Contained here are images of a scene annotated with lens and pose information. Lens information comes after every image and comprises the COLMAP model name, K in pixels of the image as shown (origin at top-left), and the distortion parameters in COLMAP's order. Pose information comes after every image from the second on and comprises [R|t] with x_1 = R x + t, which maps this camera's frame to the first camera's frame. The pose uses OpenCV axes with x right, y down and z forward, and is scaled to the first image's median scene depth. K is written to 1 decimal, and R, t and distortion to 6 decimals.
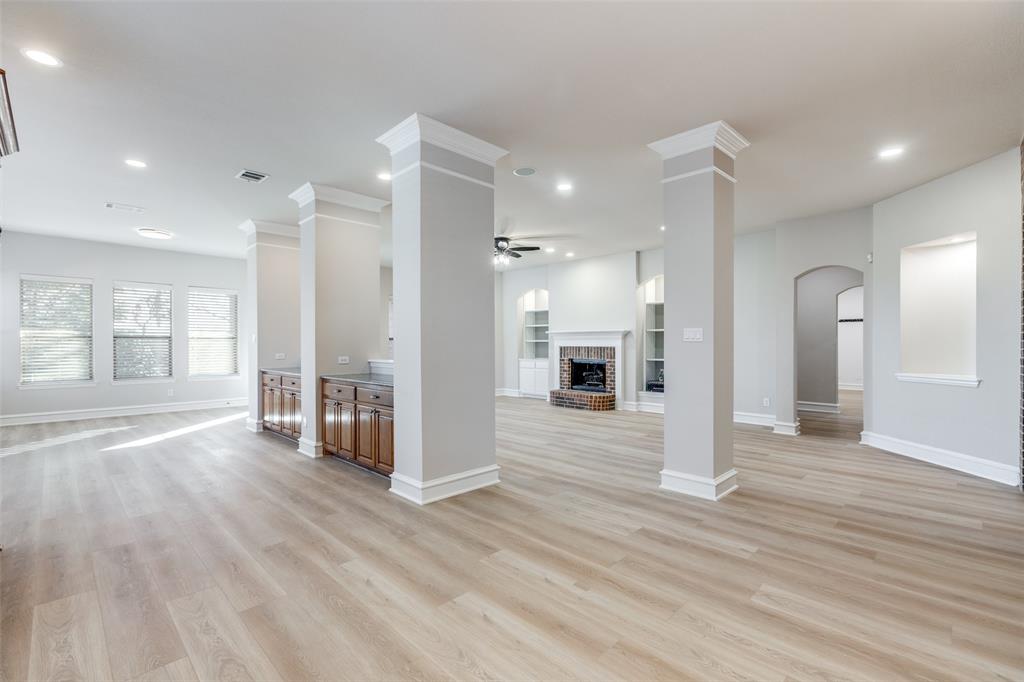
lens RADIAL K [[456.8, 0, 506.9], [0, 456.8, 345.1], [0, 0, 1]] dist [0.003239, -0.000340]
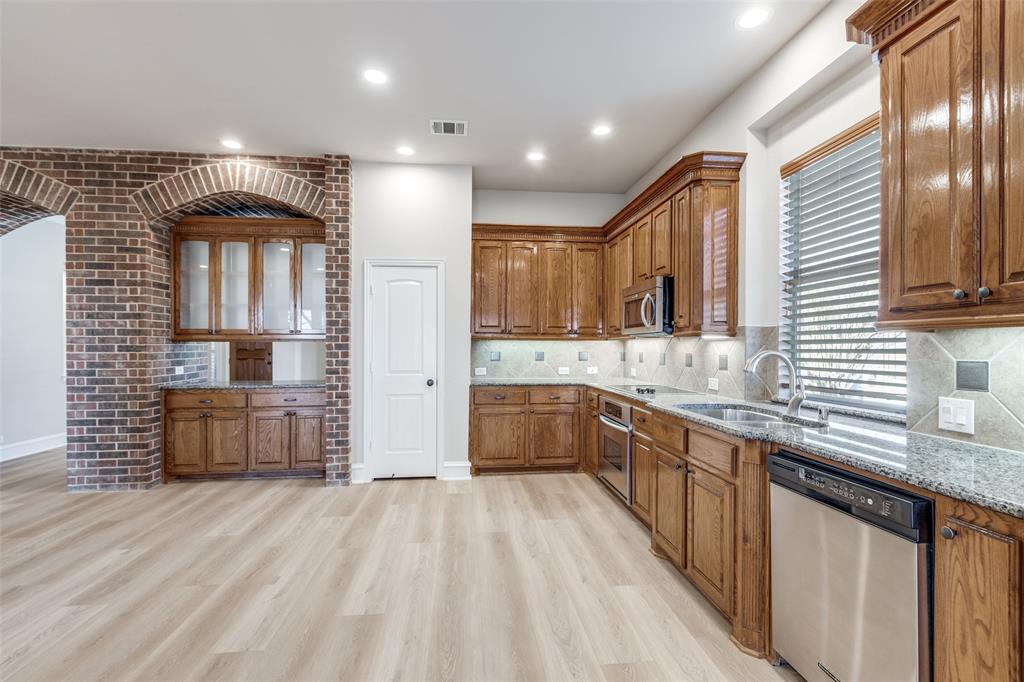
lens RADIAL K [[456.8, 0, 509.6], [0, 456.8, 341.5], [0, 0, 1]] dist [0.003239, -0.000340]
pose [[-0.778030, 0.010835, 0.628133, -0.549287], [0.007492, 0.999940, -0.007970, -0.001853], [-0.628182, -0.001495, -0.778065, 0.886475]]
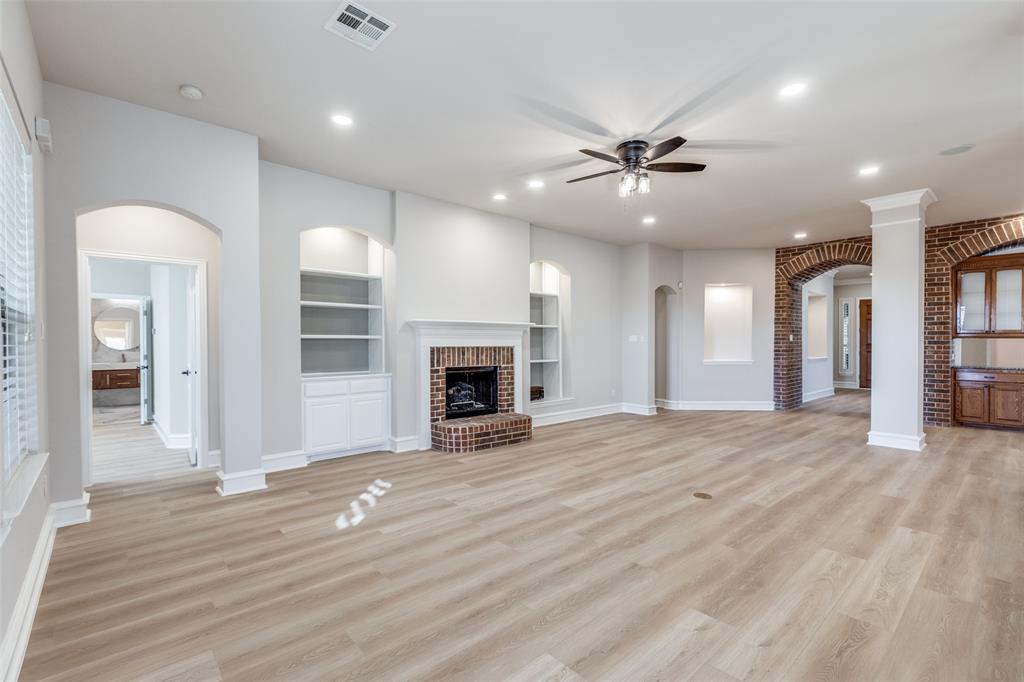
lens RADIAL K [[456.8, 0, 511.0], [0, 456.8, 343.8], [0, 0, 1]] dist [0.003239, -0.000340]
pose [[0.057240, -0.003255, 0.998355, -1.074030], [0.002948, 0.999991, 0.003091, -0.006484], [-0.998356, 0.002766, 0.057249, 2.143421]]
